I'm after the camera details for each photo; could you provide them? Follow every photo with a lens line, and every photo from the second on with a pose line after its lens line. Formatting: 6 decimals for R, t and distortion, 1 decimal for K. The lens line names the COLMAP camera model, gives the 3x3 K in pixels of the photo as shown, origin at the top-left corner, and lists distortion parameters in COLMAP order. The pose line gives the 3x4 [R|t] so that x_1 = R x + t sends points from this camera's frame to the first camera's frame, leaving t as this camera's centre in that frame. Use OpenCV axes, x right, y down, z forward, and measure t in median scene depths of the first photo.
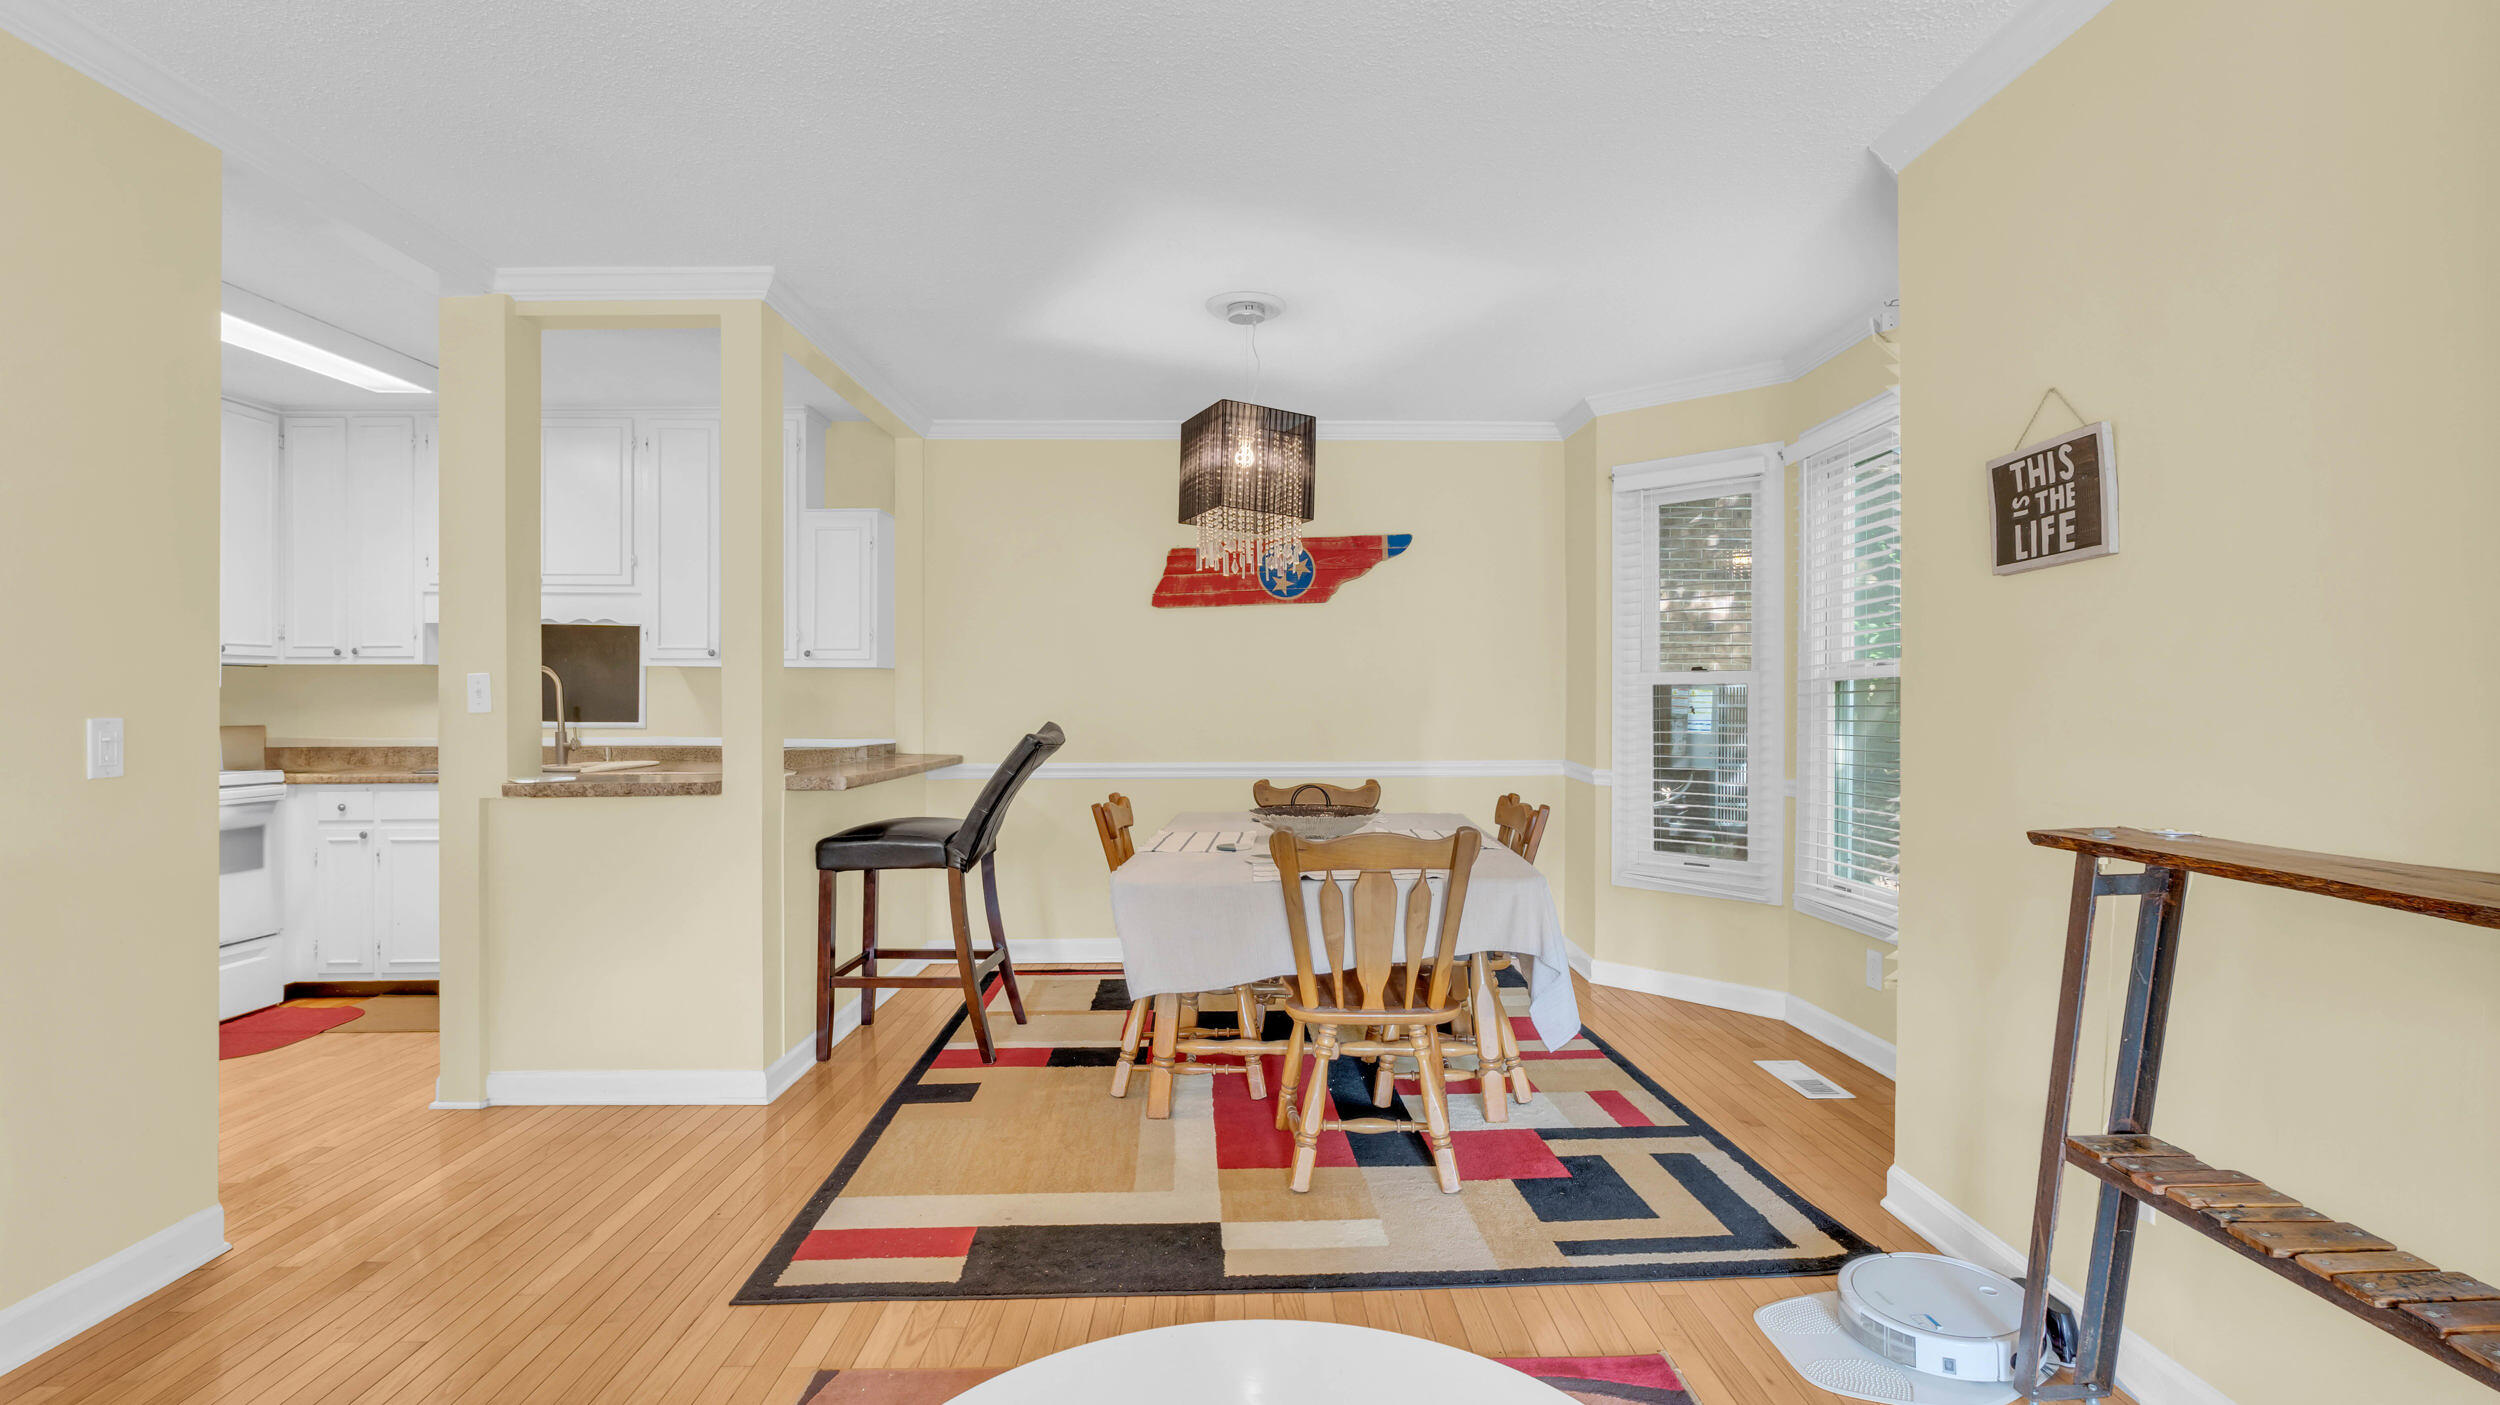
lens RADIAL K [[1047.8, 0, 1250.0], [0, 1047.8, 702.5], [0, 0, 1]] dist [0.002284, 0.000229]
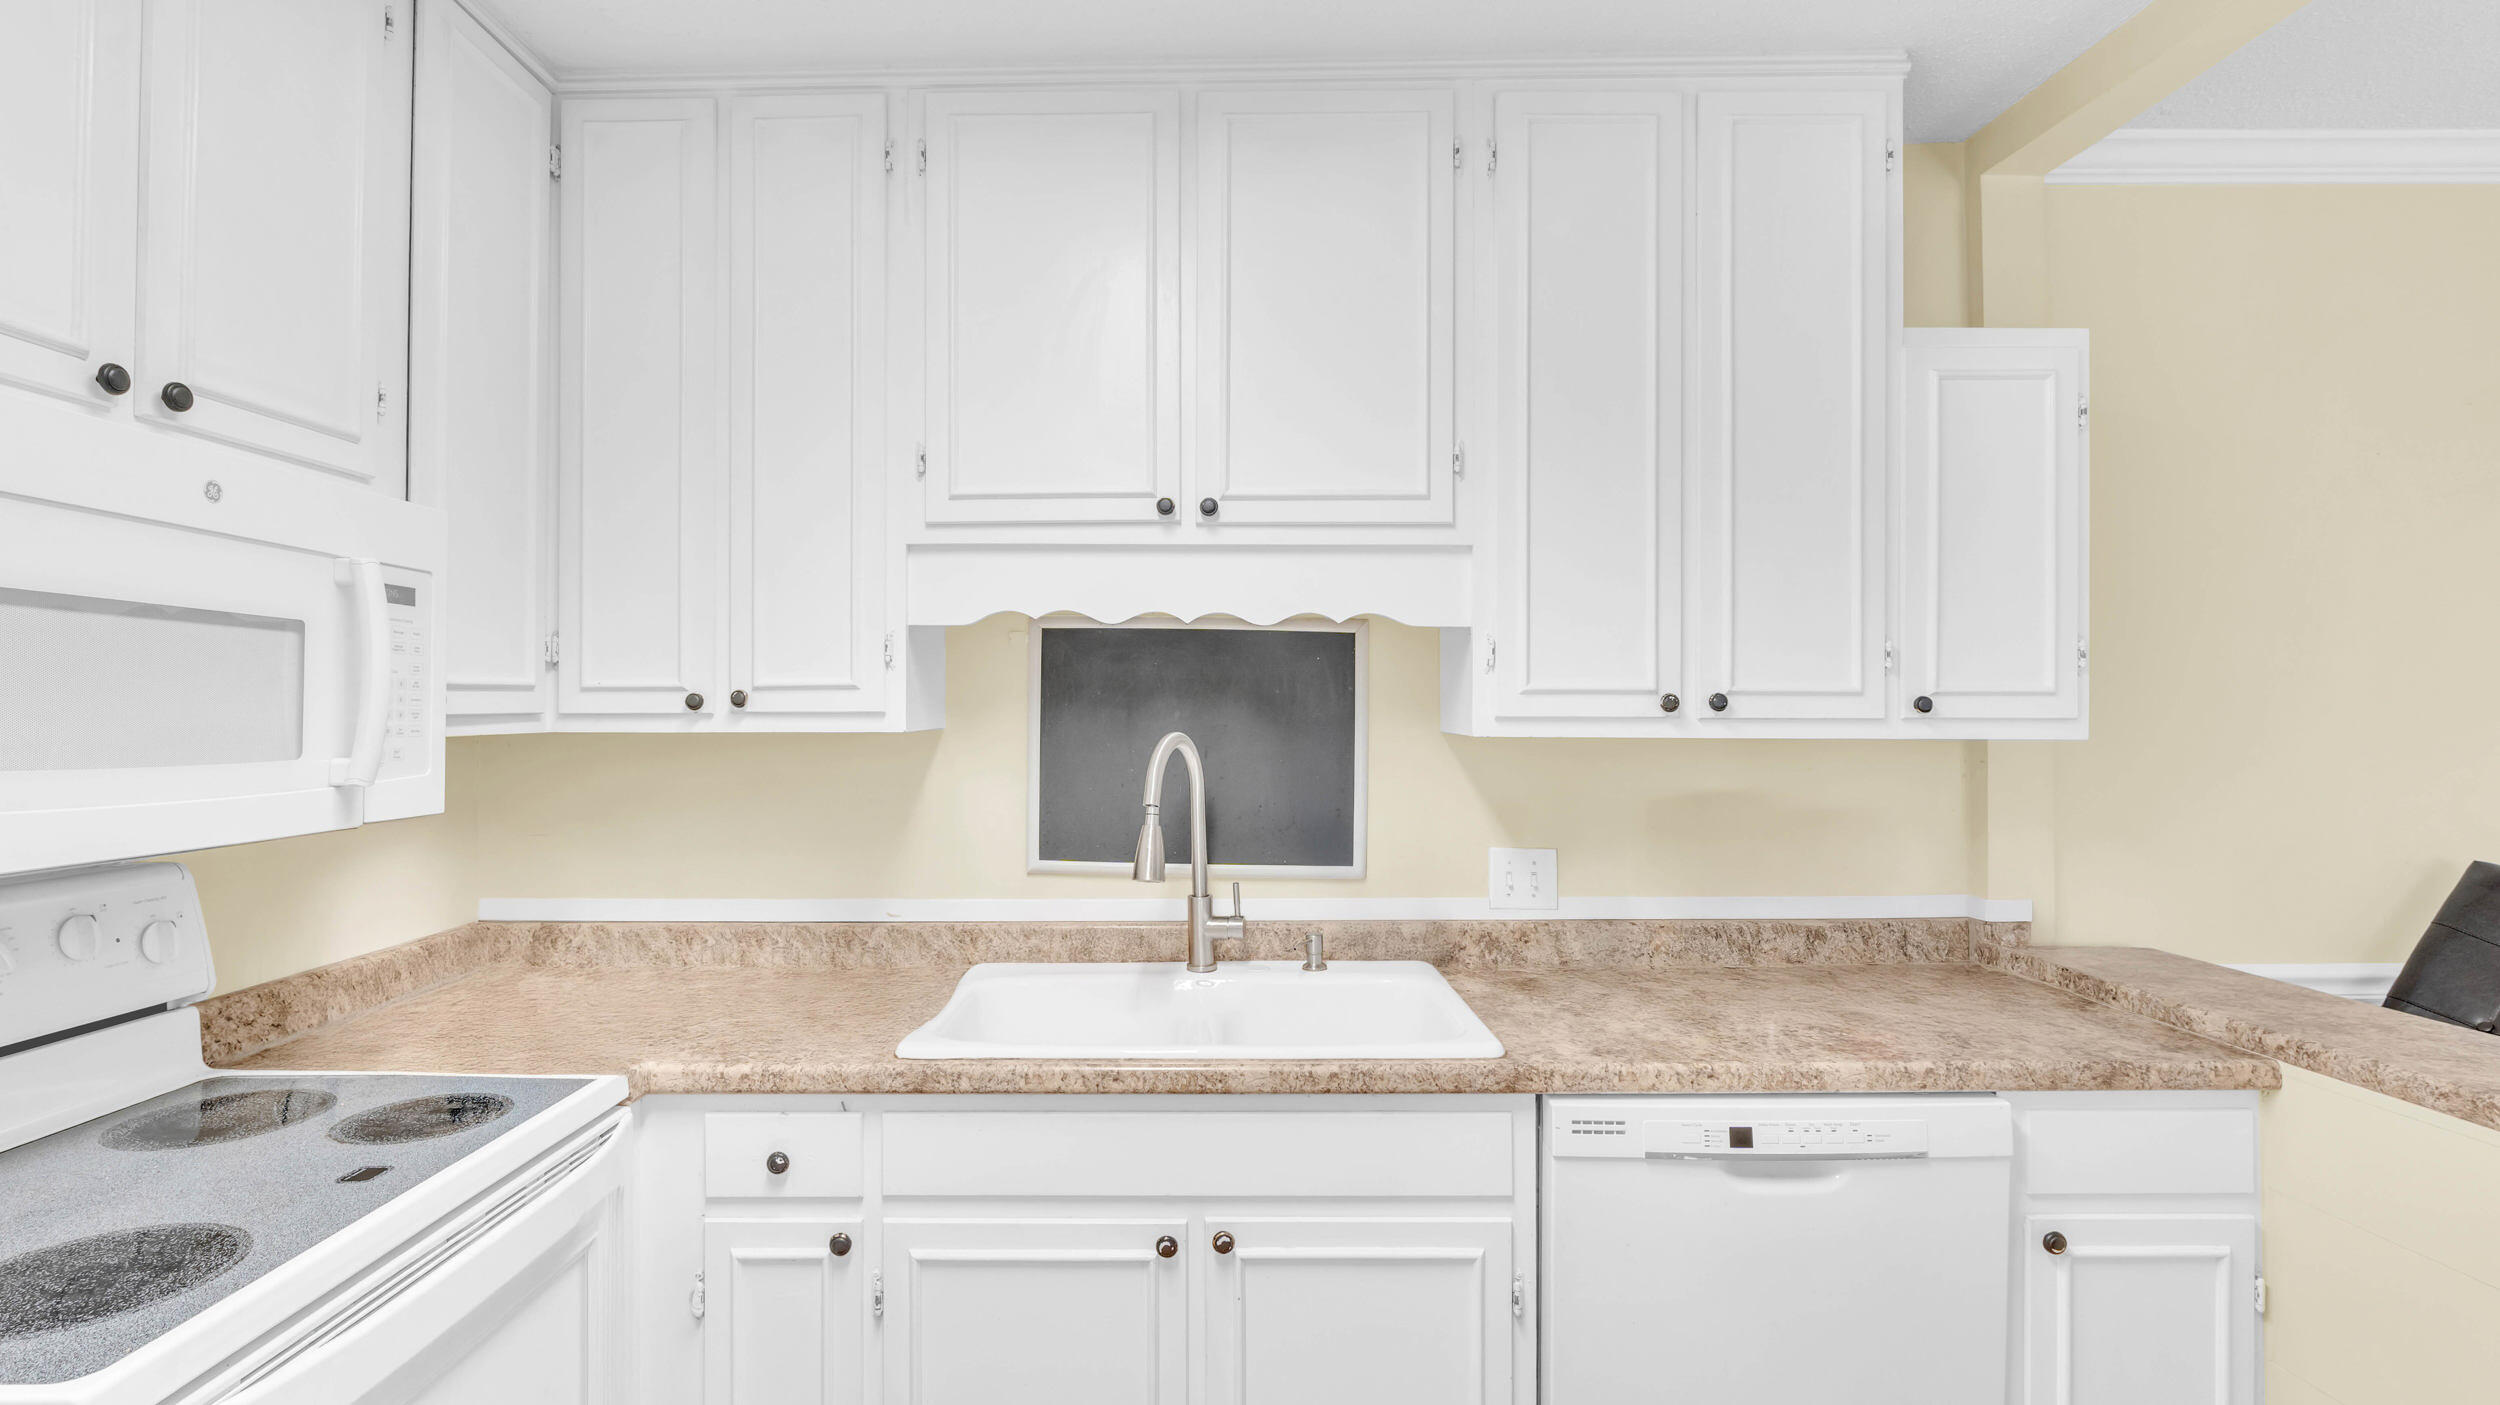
lens RADIAL K [[1047.8, 0, 1250.0], [0, 1047.8, 702.5], [0, 0, 1]] dist [0.002284, 0.000229]
pose [[0.999583, -0.000576, -0.028859, -0.648564], [0.000765, 0.999978, 0.006565, -0.049620], [0.028855, -0.006584, 0.999562, 0.612229]]
